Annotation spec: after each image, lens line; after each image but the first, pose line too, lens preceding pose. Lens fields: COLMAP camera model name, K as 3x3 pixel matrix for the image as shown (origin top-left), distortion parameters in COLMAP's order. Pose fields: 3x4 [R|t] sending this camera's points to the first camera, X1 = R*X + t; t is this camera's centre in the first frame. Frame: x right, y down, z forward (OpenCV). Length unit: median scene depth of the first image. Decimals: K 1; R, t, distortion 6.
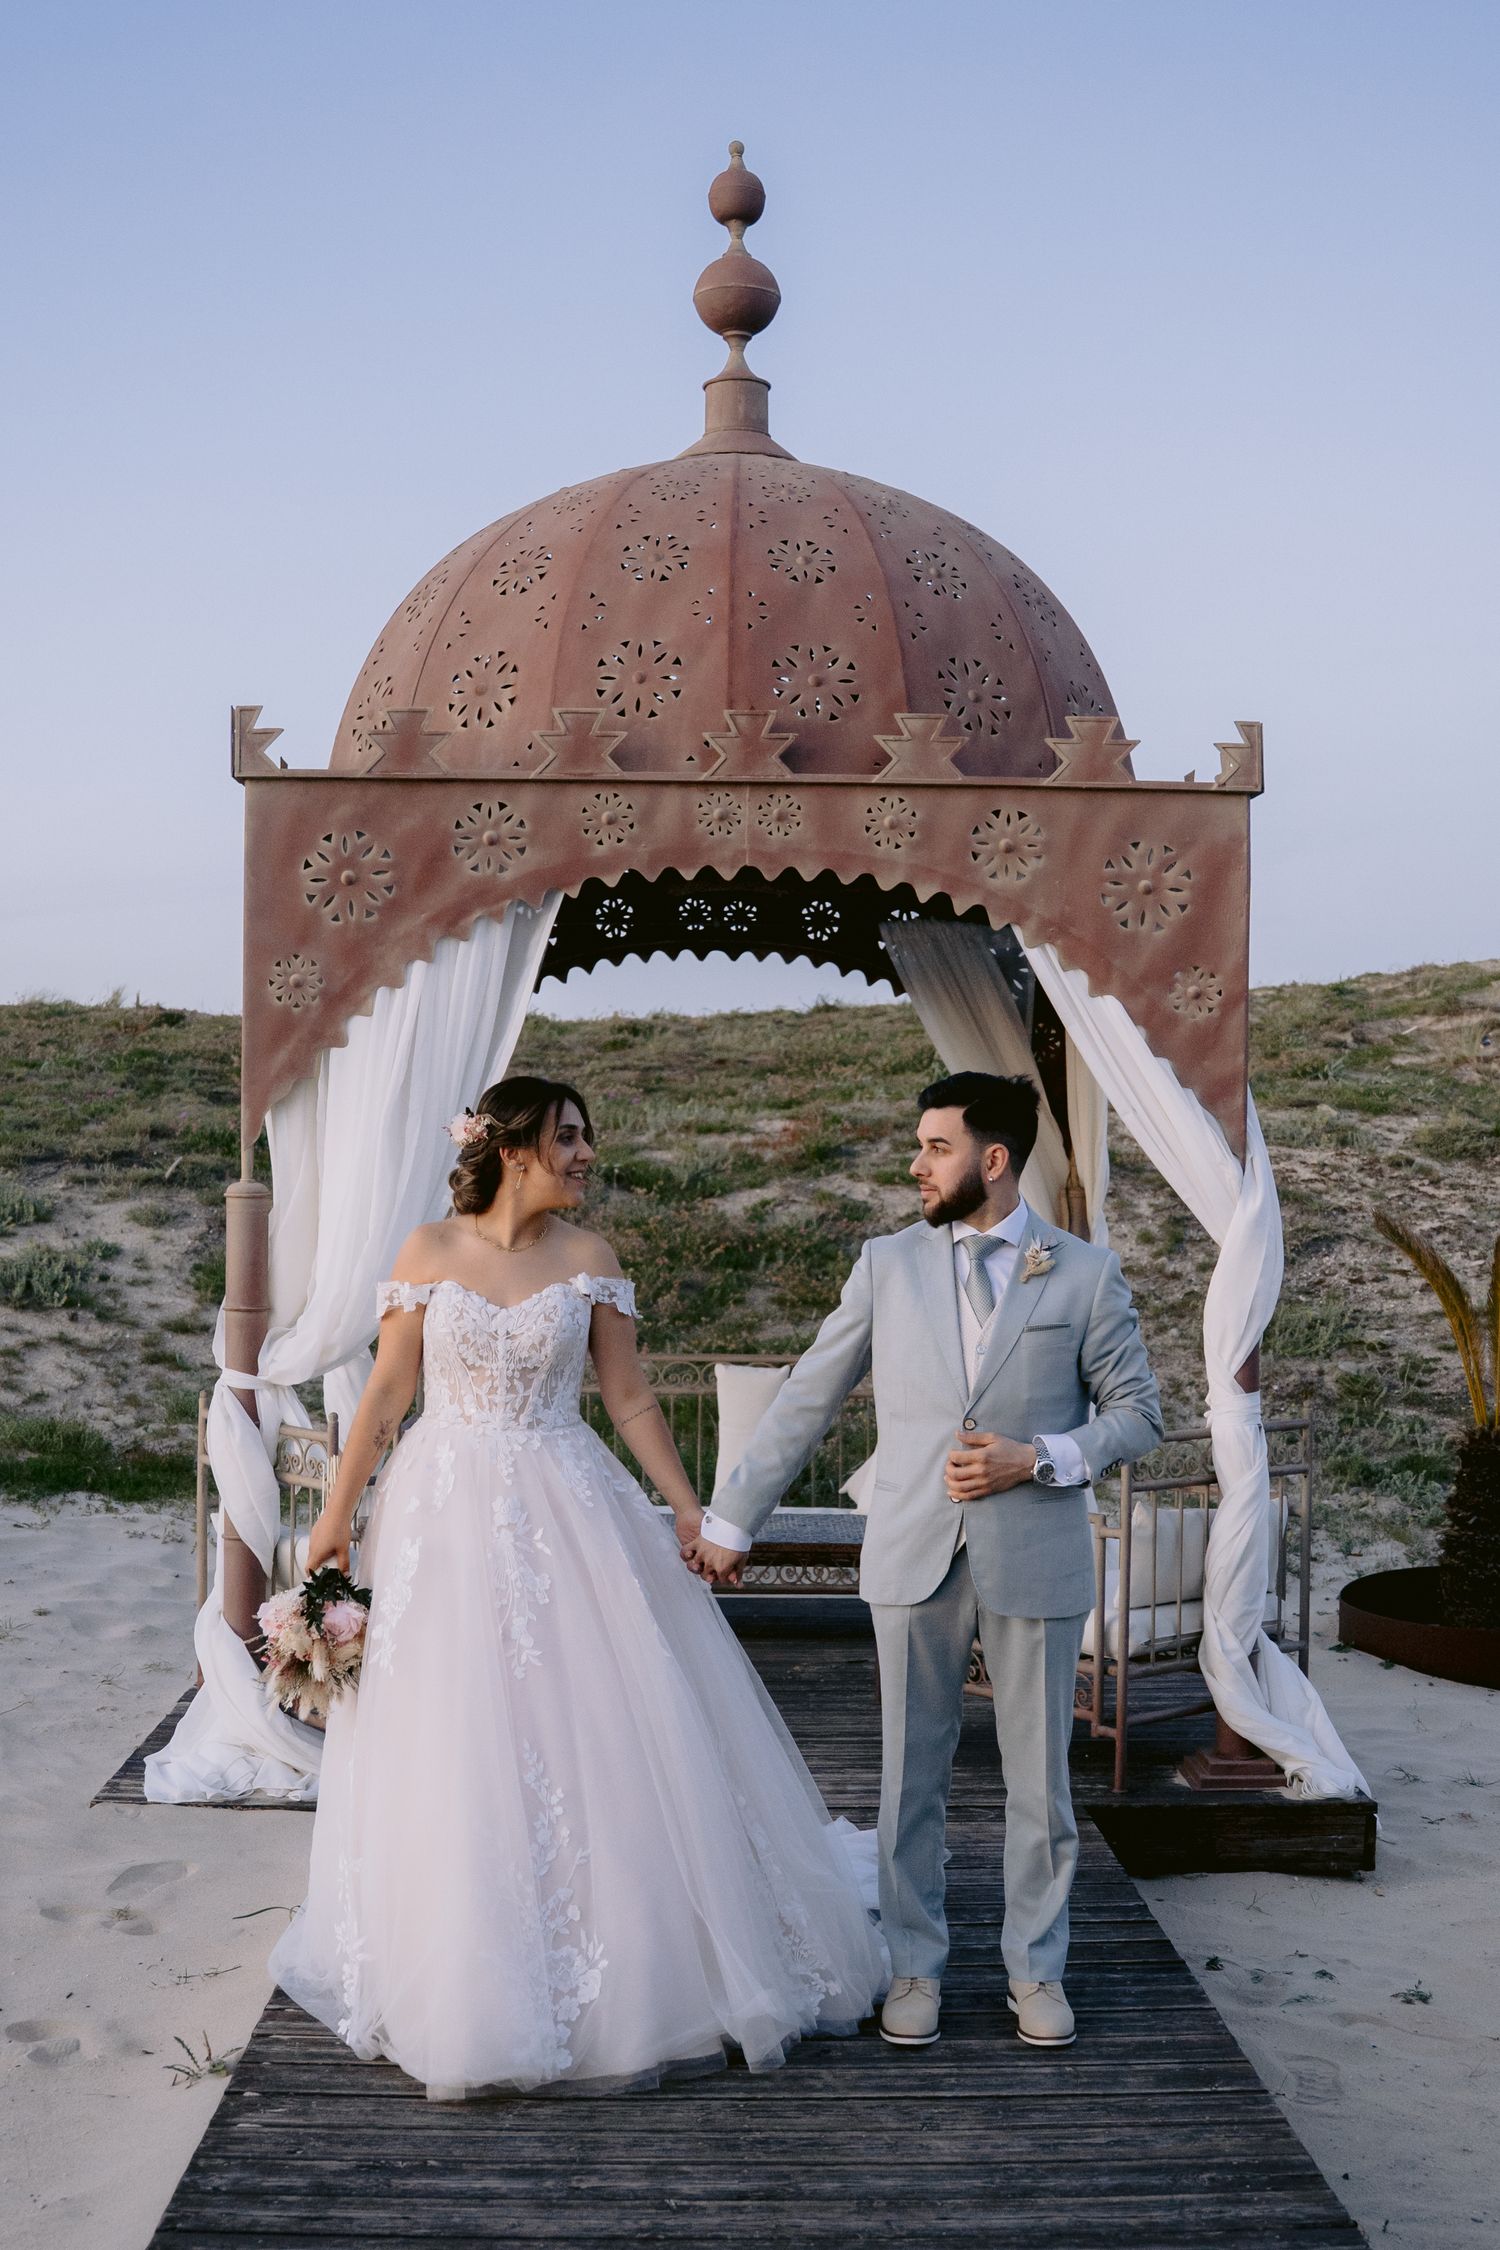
lens RADIAL K [[2404.2, 0, 816.5], [0, 2404.2, 1132.2], [0, 0, 1]] dist [-0.141119, 0.033192]
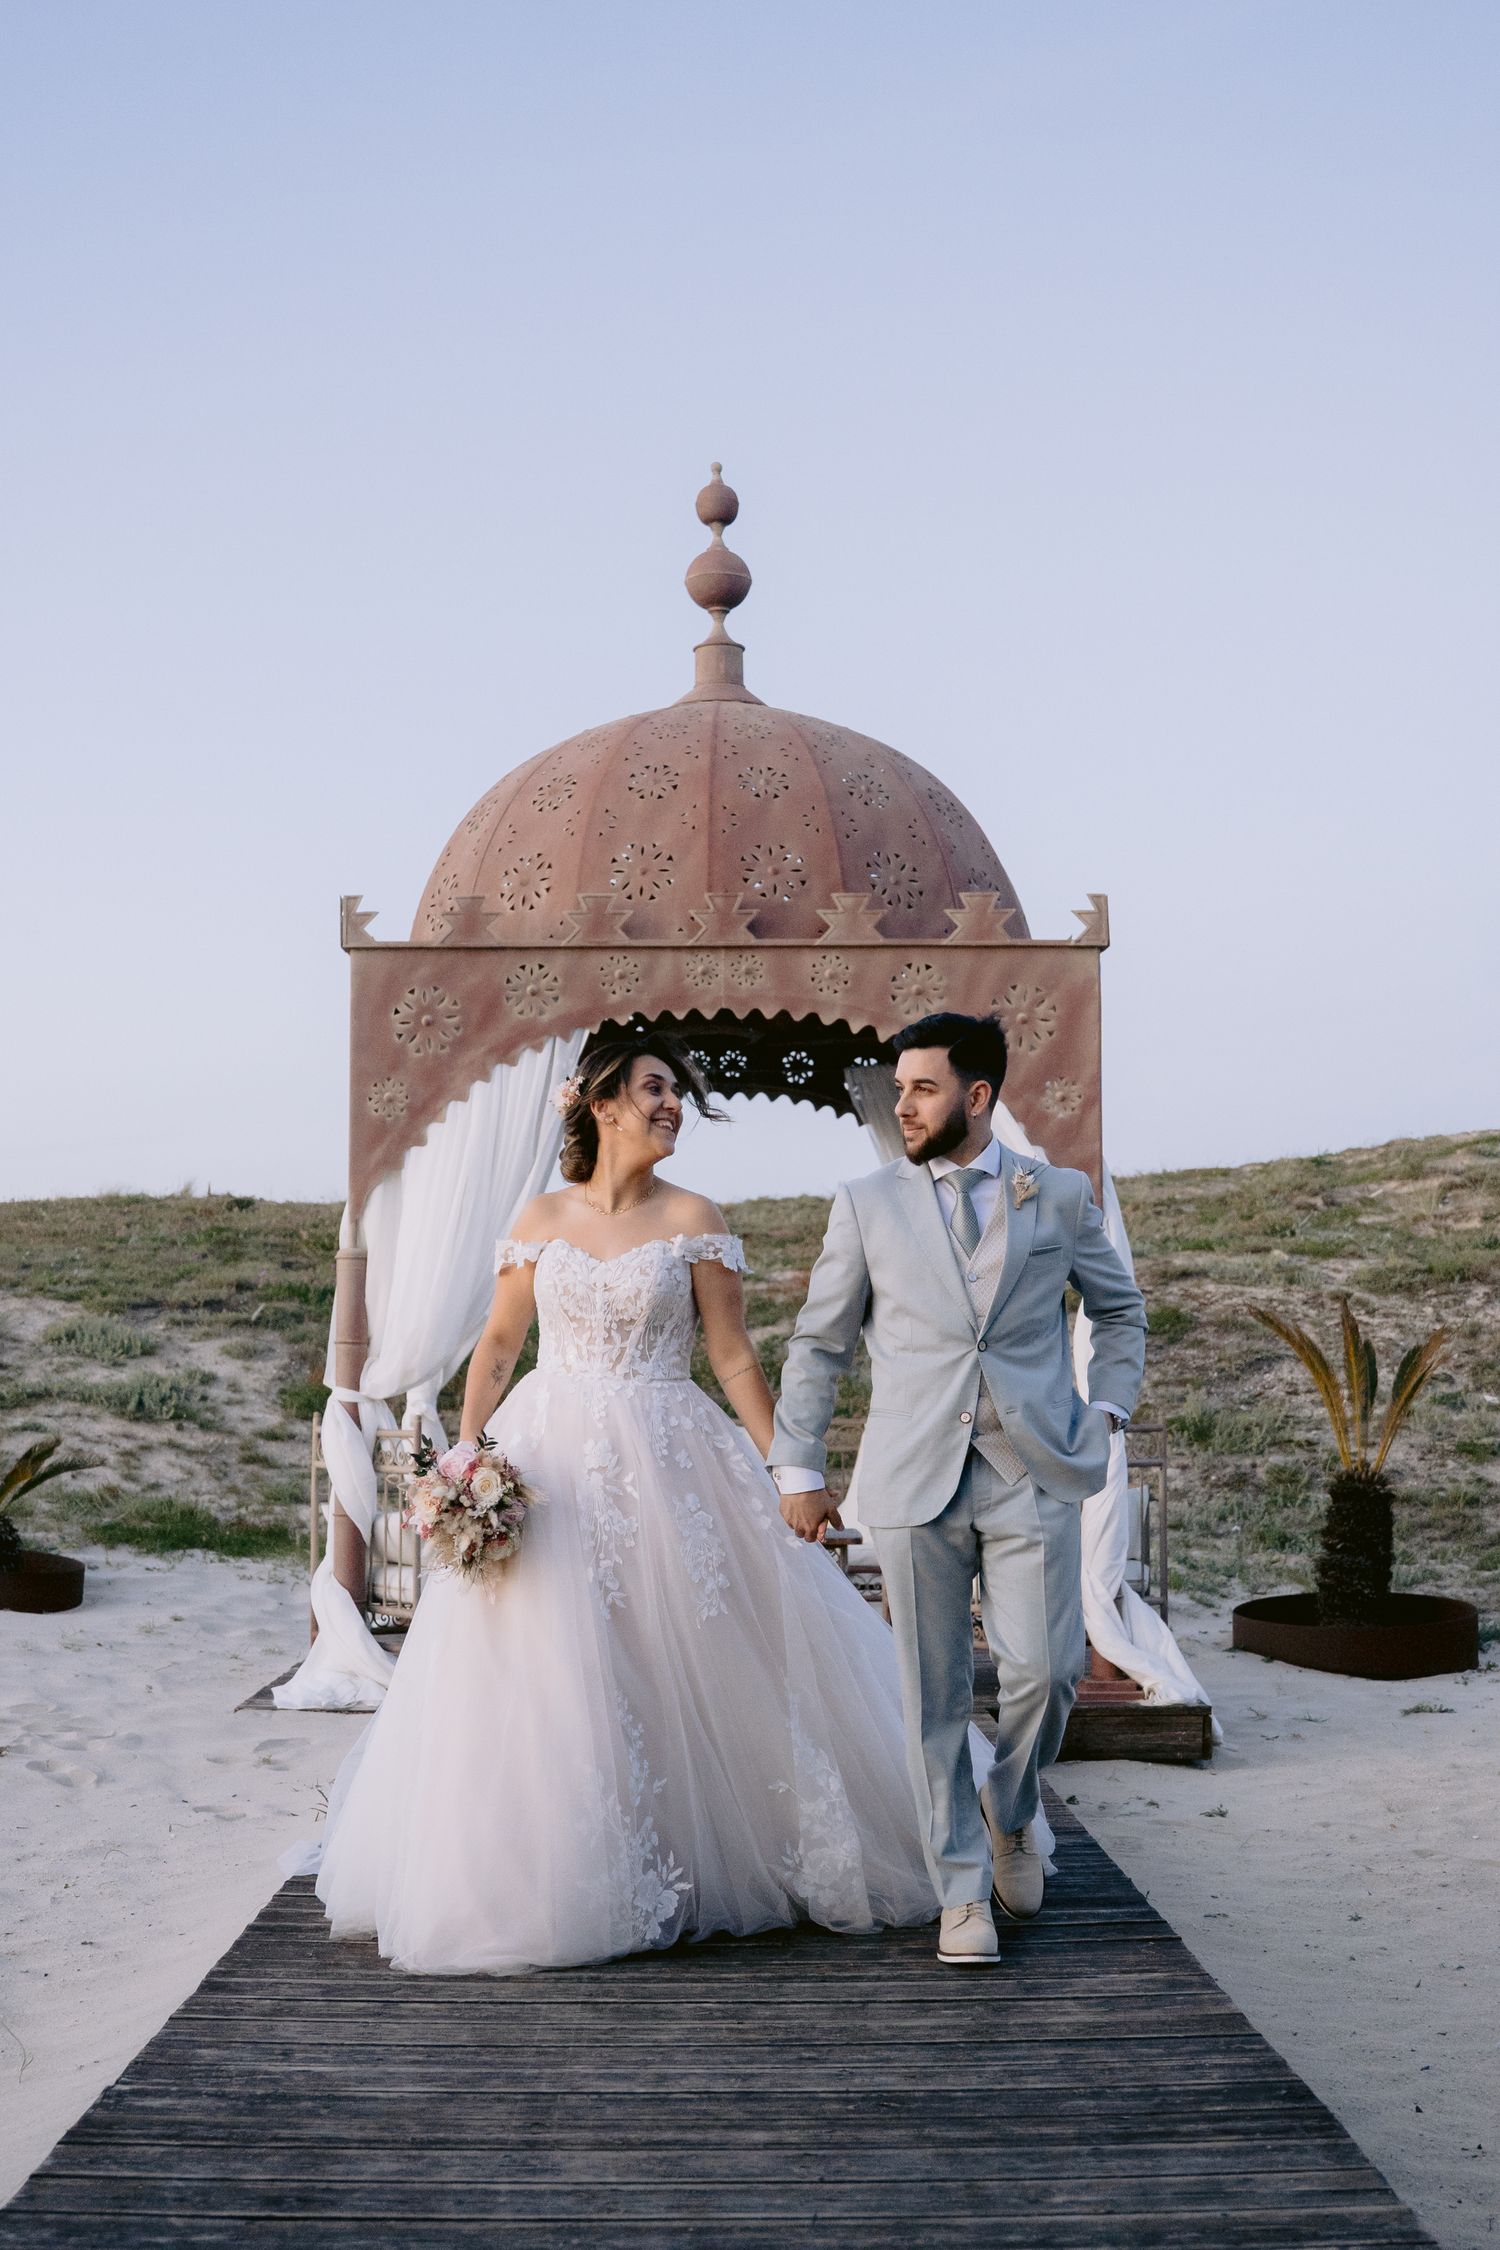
lens RADIAL K [[2404.2, 0, 816.5], [0, 2404.2, 1132.2], [0, 0, 1]] dist [-0.141119, 0.033192]
pose [[0.999708, -0.016573, -0.017613, 0.022500], [0.014950, 0.995955, -0.088601, 0.038465], [0.019010, 0.088311, 0.995912, -0.163470]]
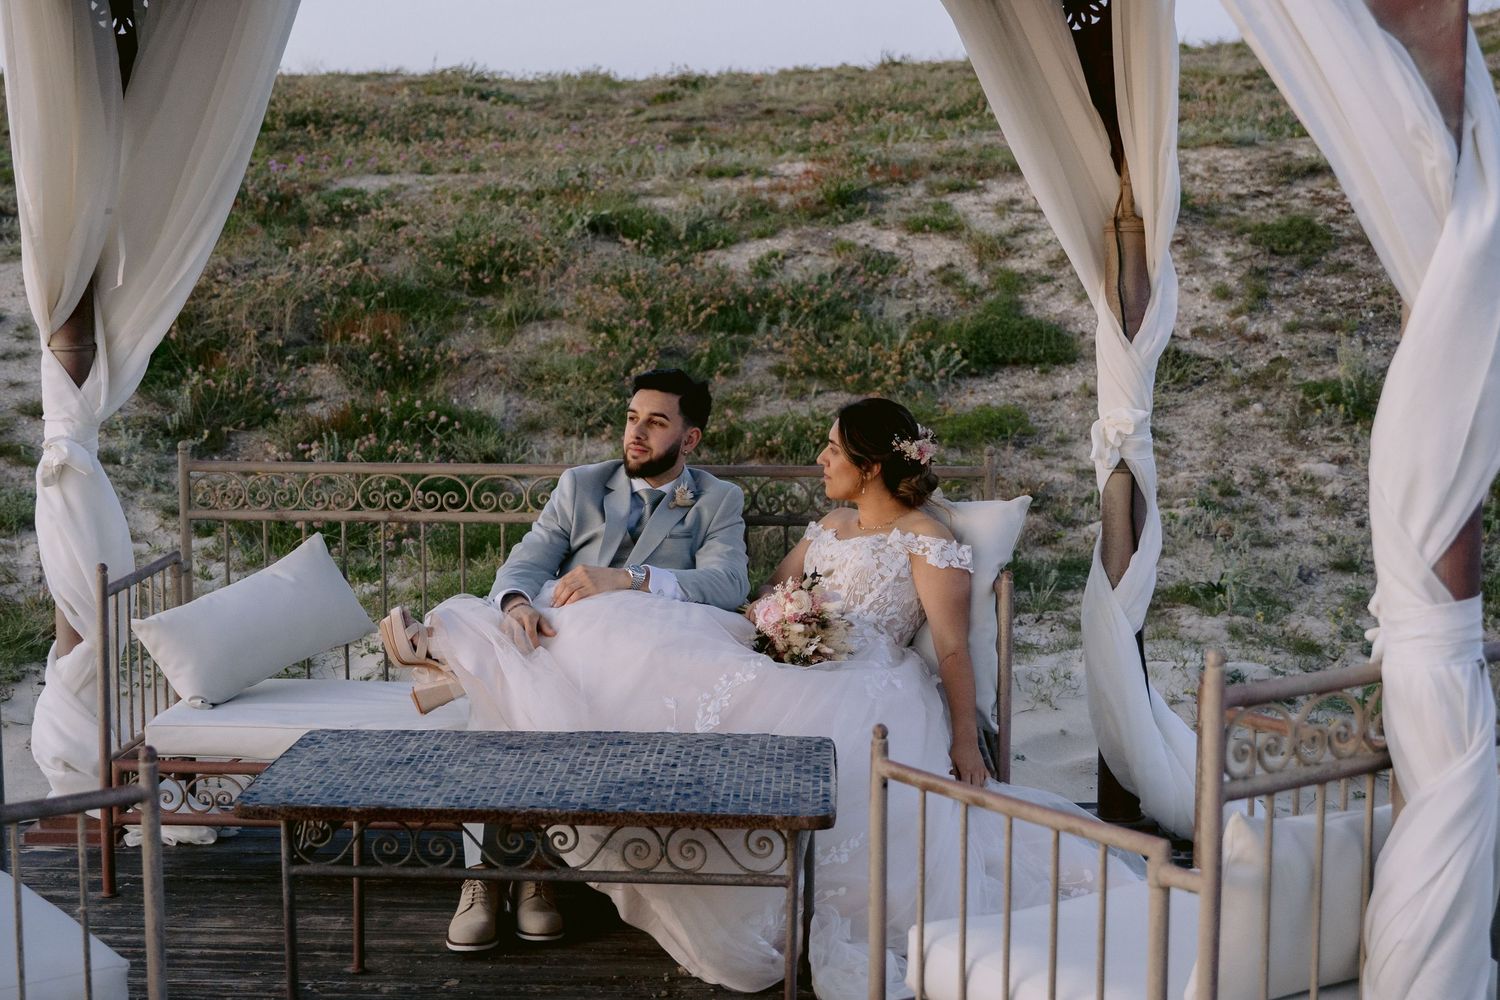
lens RADIAL K [[2122.2, 0, 752.7], [0, 2122.2, 439.6], [0, 0, 1]] dist [-0.027363, -0.002590]
pose [[0.997116, -0.002050, -0.075869, 0.032556], [0.010494, 0.993758, 0.111066, 0.012115], [0.075168, -0.111541, 0.990913, 0.271231]]
